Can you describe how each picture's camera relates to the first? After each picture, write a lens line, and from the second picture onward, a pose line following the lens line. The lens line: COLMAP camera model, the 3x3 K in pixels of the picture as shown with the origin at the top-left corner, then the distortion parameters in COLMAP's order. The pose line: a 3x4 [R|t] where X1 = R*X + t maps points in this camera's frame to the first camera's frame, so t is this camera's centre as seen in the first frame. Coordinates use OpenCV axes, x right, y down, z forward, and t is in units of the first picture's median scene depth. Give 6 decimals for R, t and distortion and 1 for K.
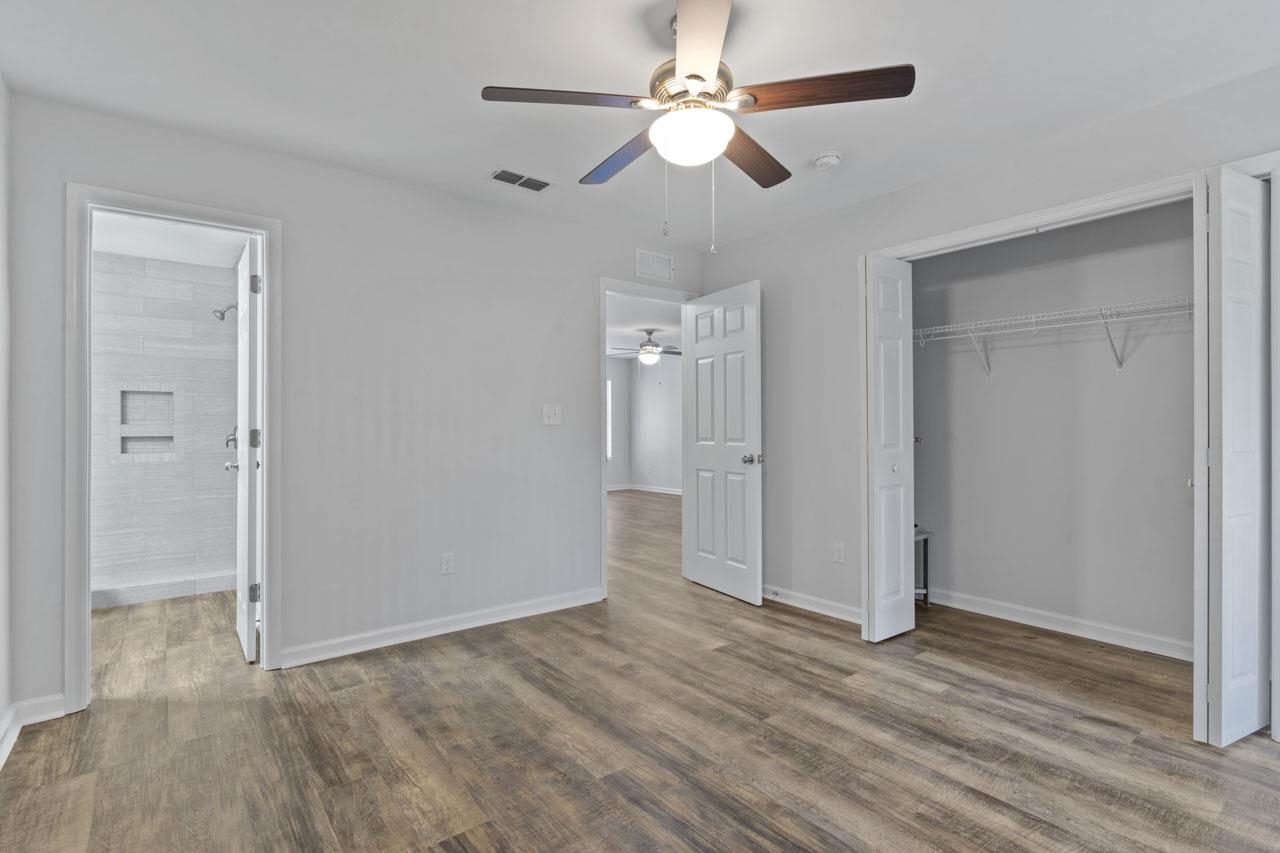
lens RADIAL K [[619.7, 0, 641.5], [0, 619.7, 426.9], [0, 0, 1]] dist [0.000234, 0.002775]
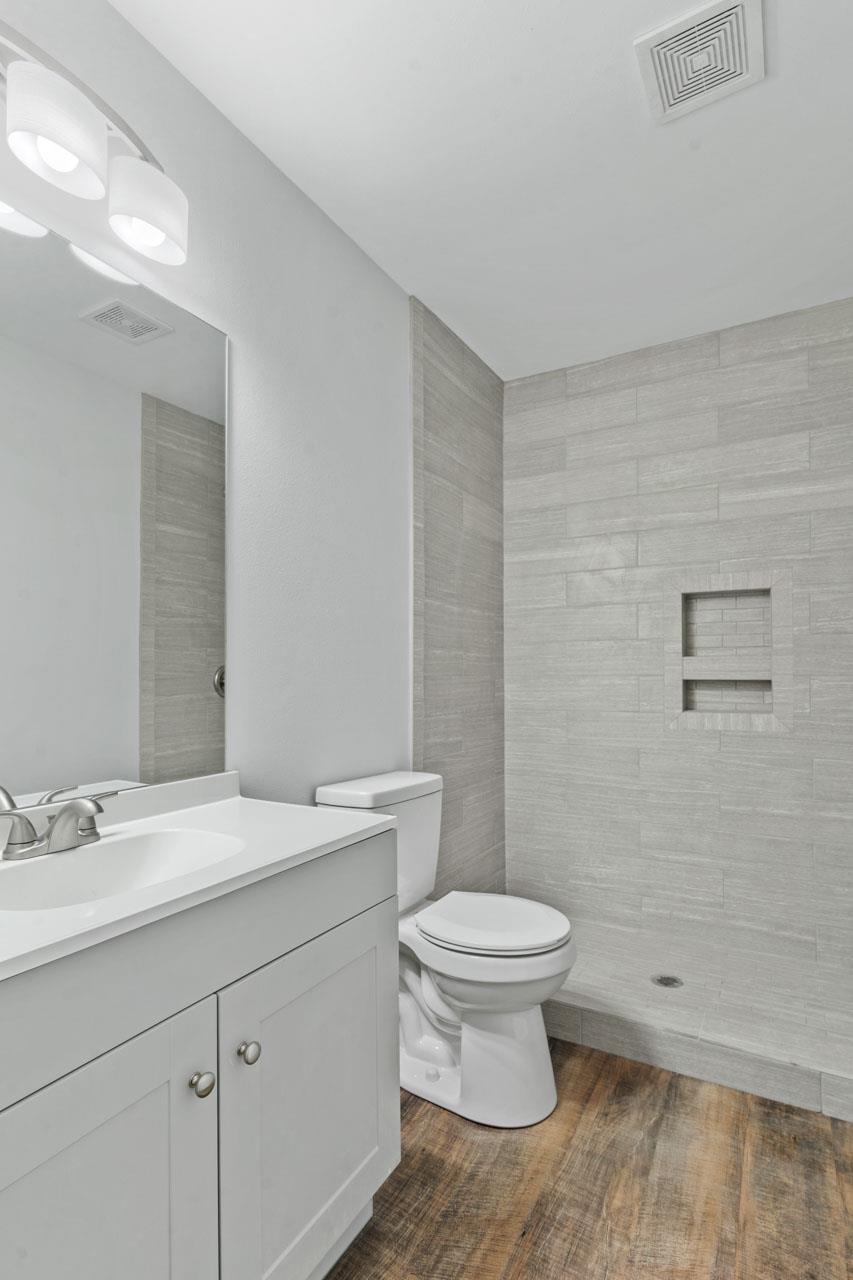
lens RADIAL K [[619.7, 0, 427.0], [0, 619.7, 667.1], [0, 0, 1]] dist [0.000234, 0.002775]
pose [[0.383546, -0.003578, -0.923515, -0.421192], [0.005774, 0.999982, -0.001477, 0.004449], [0.923504, -0.004766, 0.383559, 0.579505]]
